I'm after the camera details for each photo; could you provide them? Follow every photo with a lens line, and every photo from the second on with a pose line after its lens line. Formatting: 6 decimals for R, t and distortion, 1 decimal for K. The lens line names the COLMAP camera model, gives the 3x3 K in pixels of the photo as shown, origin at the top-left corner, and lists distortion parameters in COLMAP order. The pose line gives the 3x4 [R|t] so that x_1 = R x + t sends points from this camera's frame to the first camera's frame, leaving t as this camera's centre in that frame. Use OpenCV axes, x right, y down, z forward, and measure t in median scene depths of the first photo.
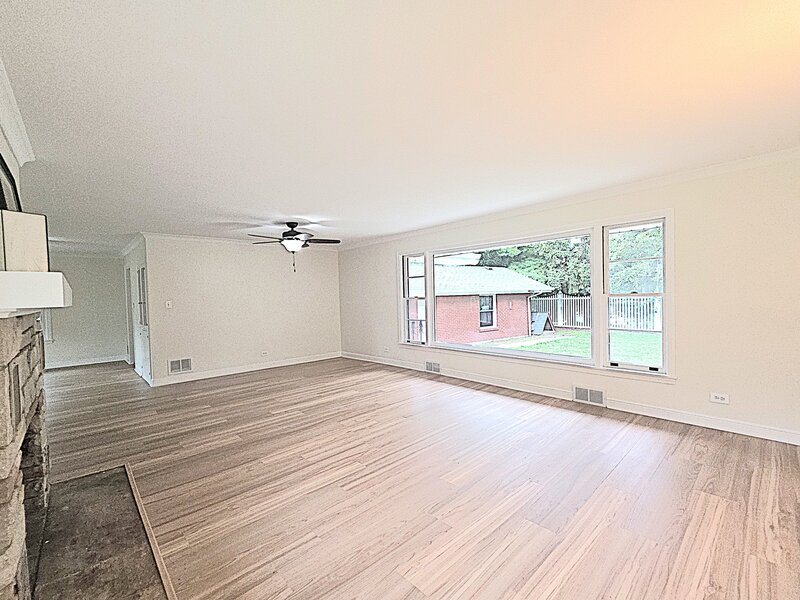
lens RADIAL K [[353.0, 0, 399.8], [0, 353.0, 303.3], [0, 0, 1]] dist [0.000772, -0.000106]
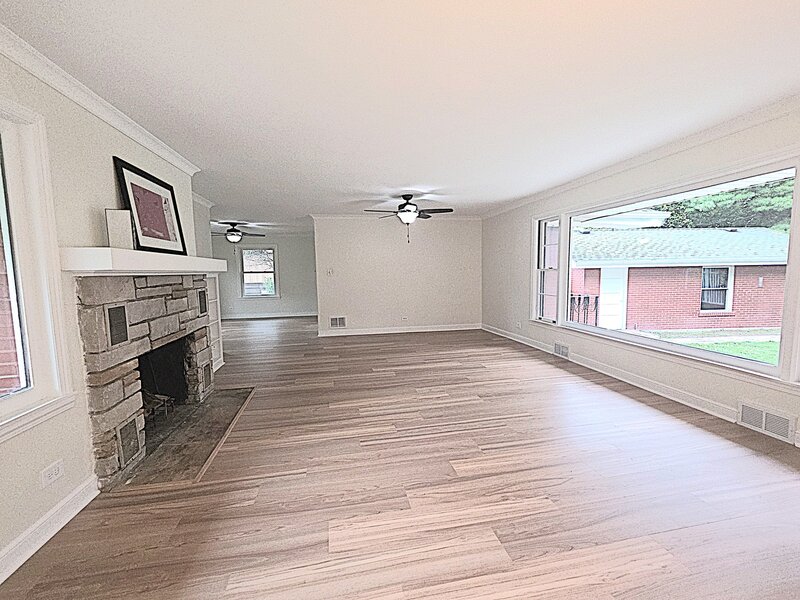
lens RADIAL K [[353.0, 0, 399.8], [0, 353.0, 303.3], [0, 0, 1]] dist [0.000772, -0.000106]
pose [[0.849687, 0.060647, -0.523788, 0.245386], [-0.017897, 0.996108, 0.086302, 0.000103], [0.526984, -0.063955, 0.847466, 0.087799]]
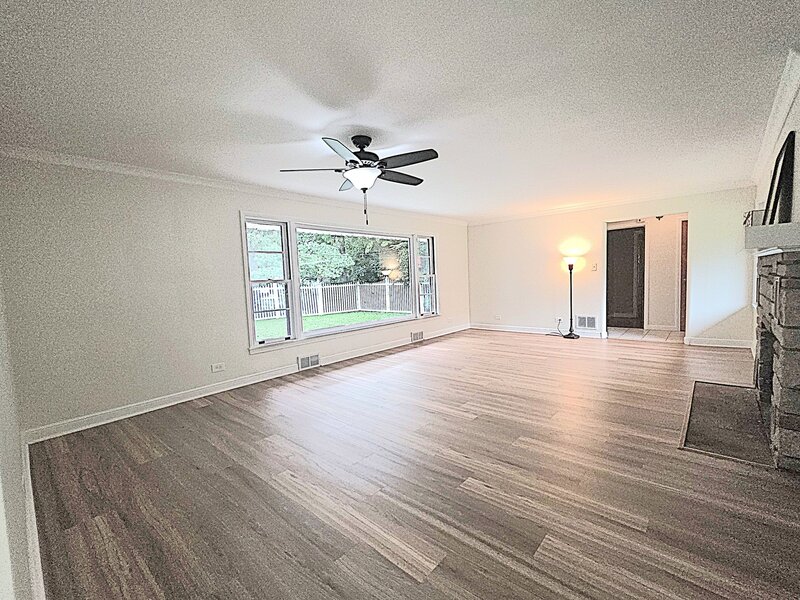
lens RADIAL K [[353.0, 0, 399.8], [0, 353.0, 303.3], [0, 0, 1]] dist [0.000772, -0.000106]
pose [[-0.097925, -0.040757, 0.994359, -0.919028], [0.068076, 0.996546, 0.047551, 0.020014], [-0.992863, 0.072348, -0.094812, 1.033243]]
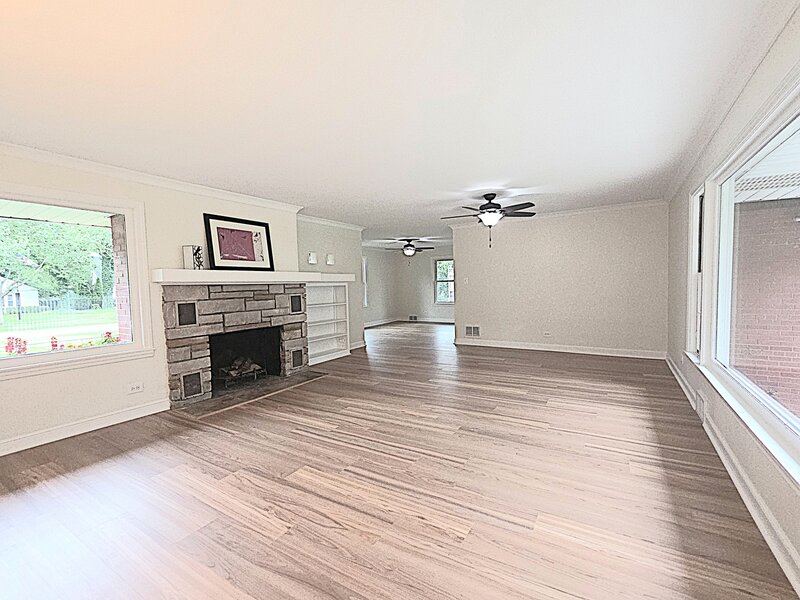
lens RADIAL K [[353.0, 0, 399.8], [0, 353.0, 303.3], [0, 0, 1]] dist [0.000772, -0.000106]
pose [[0.265016, 0.071099, -0.961619, 0.563909], [-0.004671, 0.997361, 0.072454, -0.007306], [0.964233, -0.014710, 0.264648, 0.528625]]
